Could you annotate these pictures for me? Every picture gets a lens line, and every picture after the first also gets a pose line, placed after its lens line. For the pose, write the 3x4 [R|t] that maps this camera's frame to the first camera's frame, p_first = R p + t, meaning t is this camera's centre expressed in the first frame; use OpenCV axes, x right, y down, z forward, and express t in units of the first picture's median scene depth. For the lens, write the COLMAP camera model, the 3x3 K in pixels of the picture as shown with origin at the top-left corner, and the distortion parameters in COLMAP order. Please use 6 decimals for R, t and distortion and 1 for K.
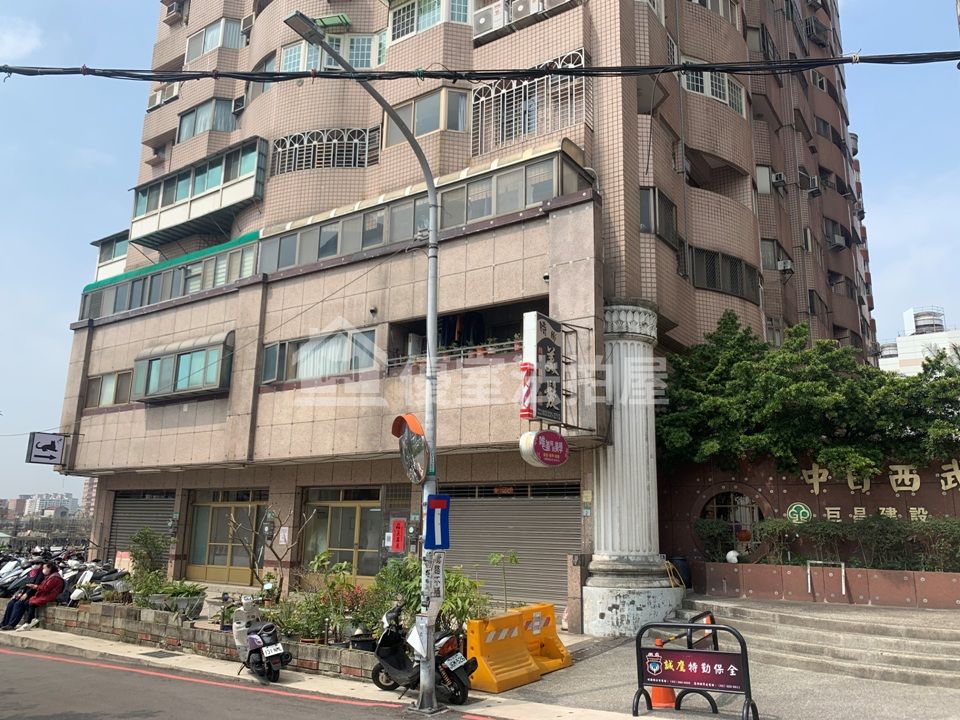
lens RADIAL K [[738.3, 0, 480.0], [0, 738.3, 360.0], [0, 0, 1]] dist [0.035553, -0.053363]
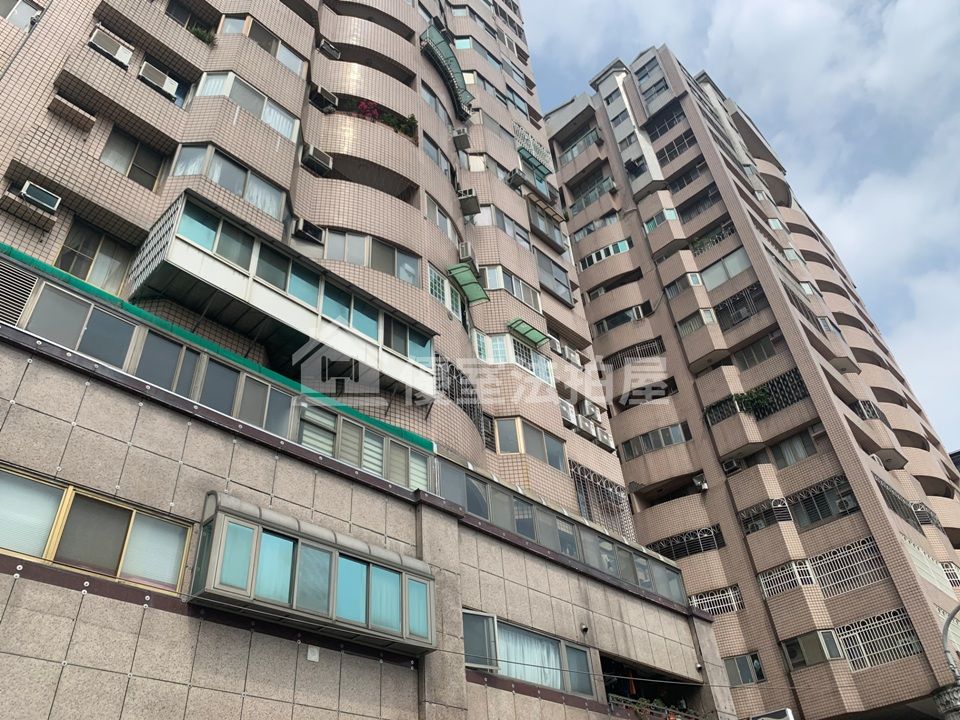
lens RADIAL K [[746.6, 0, 481.0], [0, 746.6, 353.7], [0, 0, 1]] dist [0.010440, -0.001522]
pose [[0.185055, 0.609903, 0.770566, -1.157893], [-0.148640, 0.792460, -0.591535, 0.243880], [-0.971422, -0.005070, 0.237304, 0.966750]]
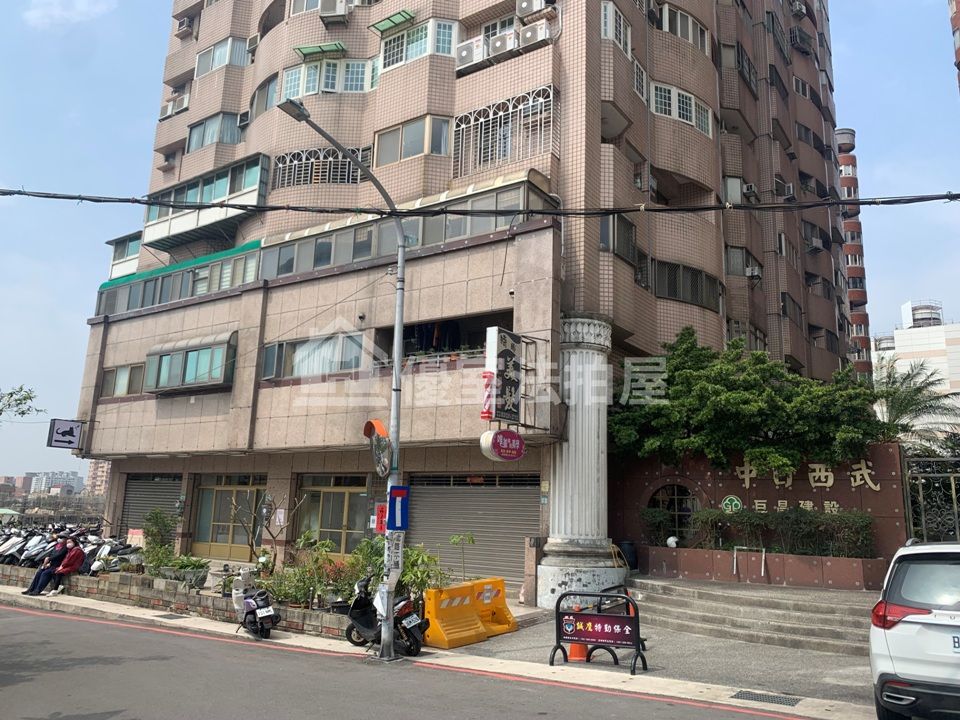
lens RADIAL K [[756.1, 0, 481.1], [0, 756.1, 347.9], [0, 0, 1]] dist [0.068470, -0.140459]
pose [[0.999832, 0.013220, -0.012671, 0.053971], [-0.013093, 0.999864, 0.010022, -0.035943], [0.012802, -0.009854, 0.999869, -0.150600]]
